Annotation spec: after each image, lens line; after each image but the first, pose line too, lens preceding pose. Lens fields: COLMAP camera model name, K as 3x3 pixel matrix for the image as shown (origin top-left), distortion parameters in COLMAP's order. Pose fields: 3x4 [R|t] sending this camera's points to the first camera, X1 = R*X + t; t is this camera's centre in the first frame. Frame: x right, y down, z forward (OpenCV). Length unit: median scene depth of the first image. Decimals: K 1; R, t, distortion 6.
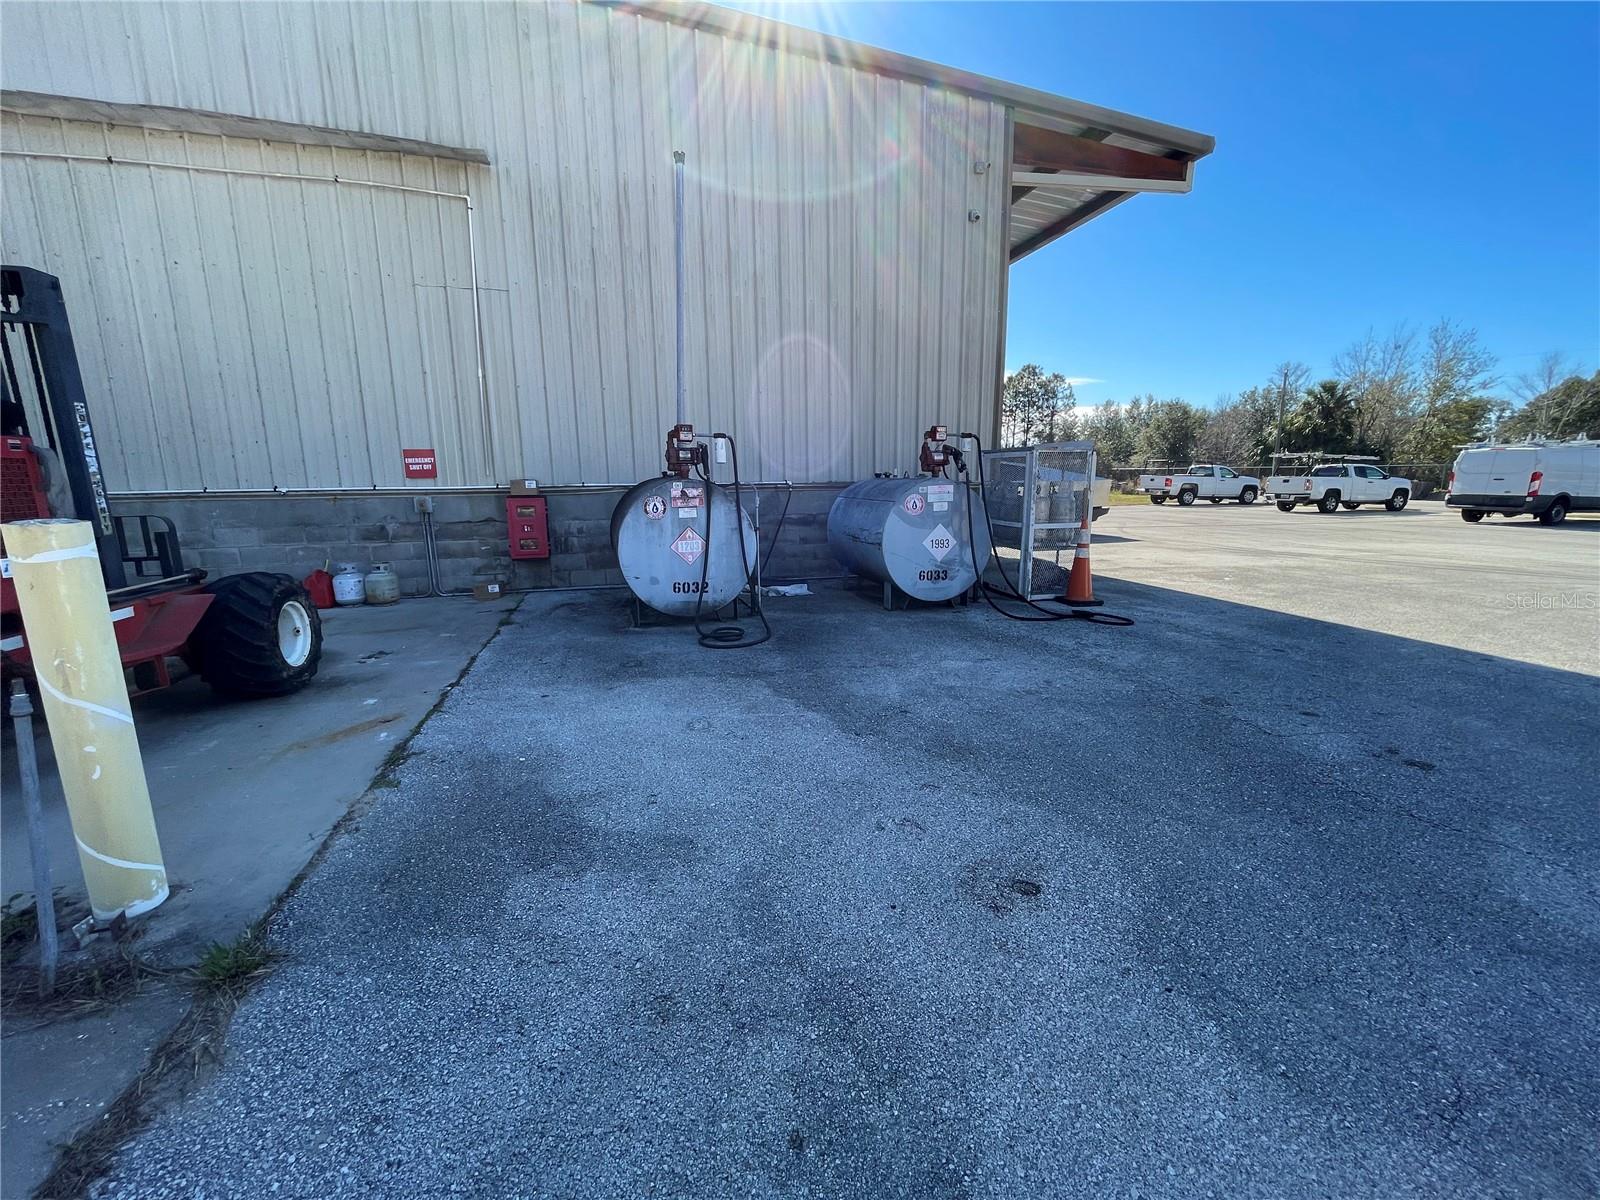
lens RADIAL K [[644.5, 0, 802.4], [0, 644.5, 596.0], [0, 0, 1]] dist [-0.000719, -0.000450]
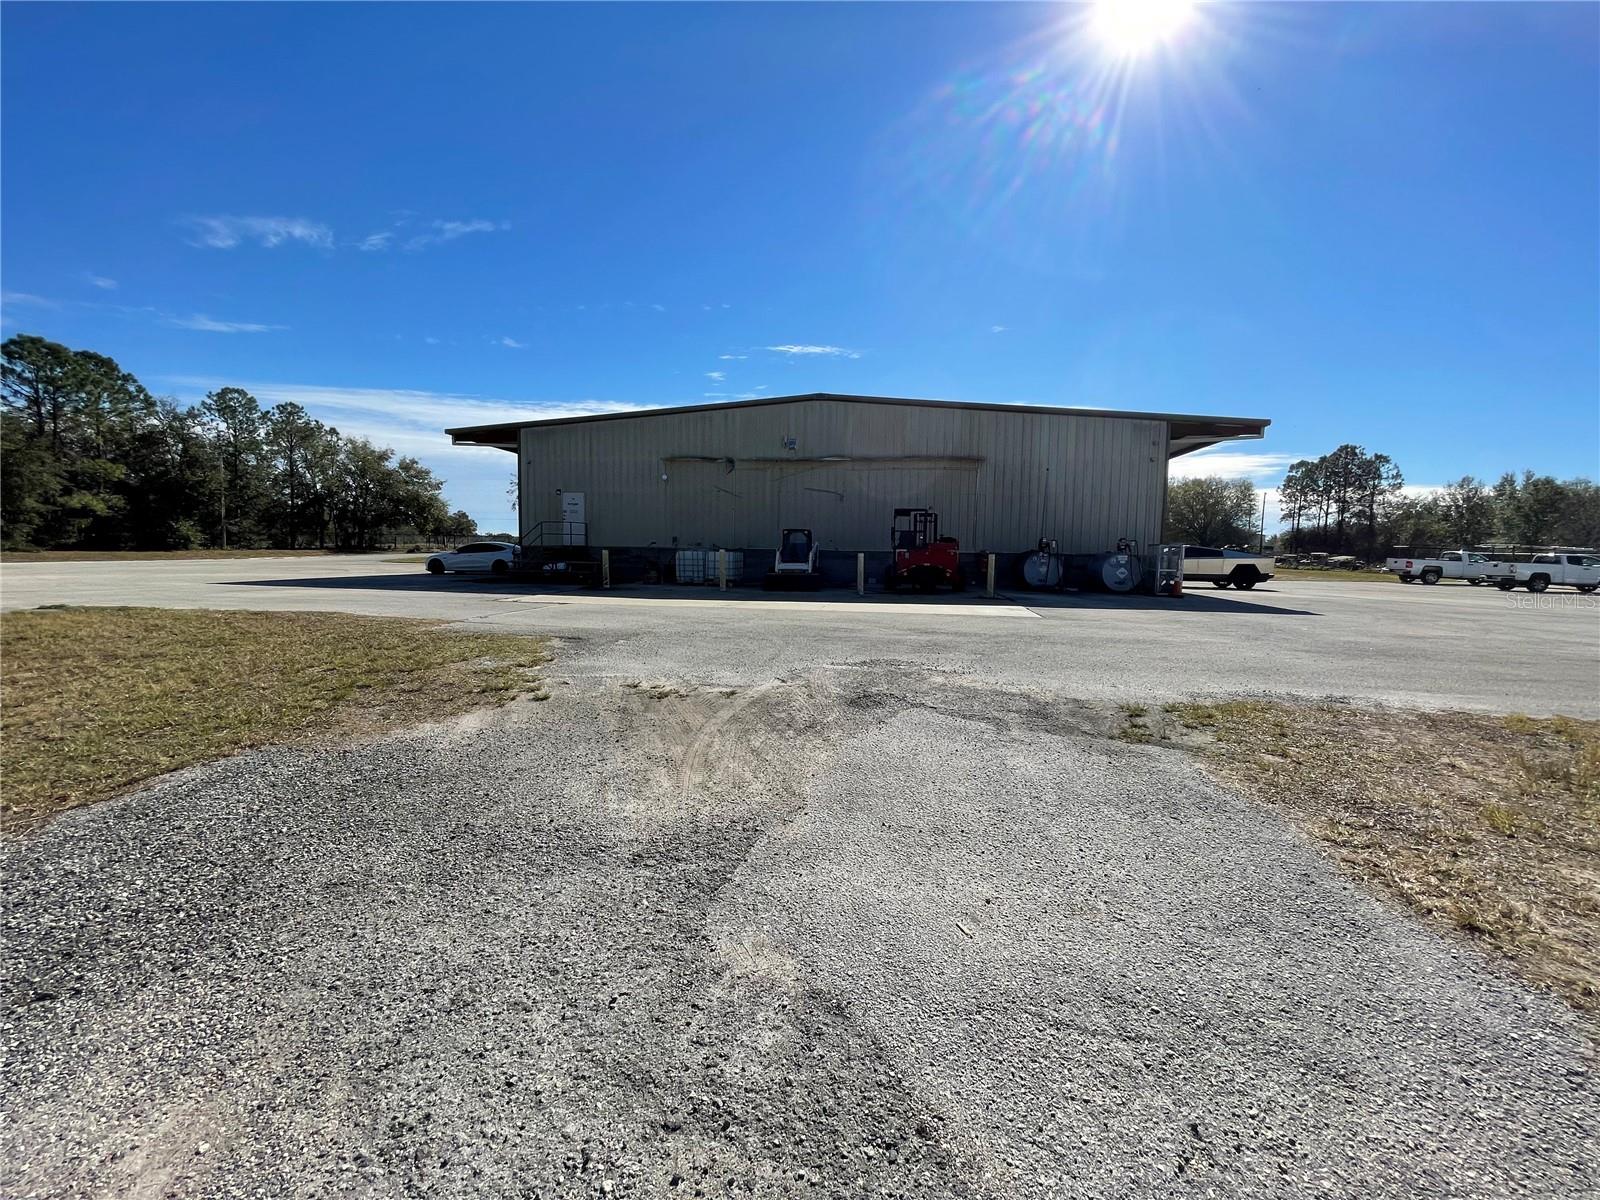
lens RADIAL K [[644.5, 0, 802.4], [0, 644.5, 596.0], [0, 0, 1]] dist [-0.000719, -0.000450]
pose [[0.913312, 0.056200, -0.403365, 0.012559], [-0.099156, 0.991314, -0.086393, 0.101643], [0.395006, 0.118900, 0.910952, -0.555390]]
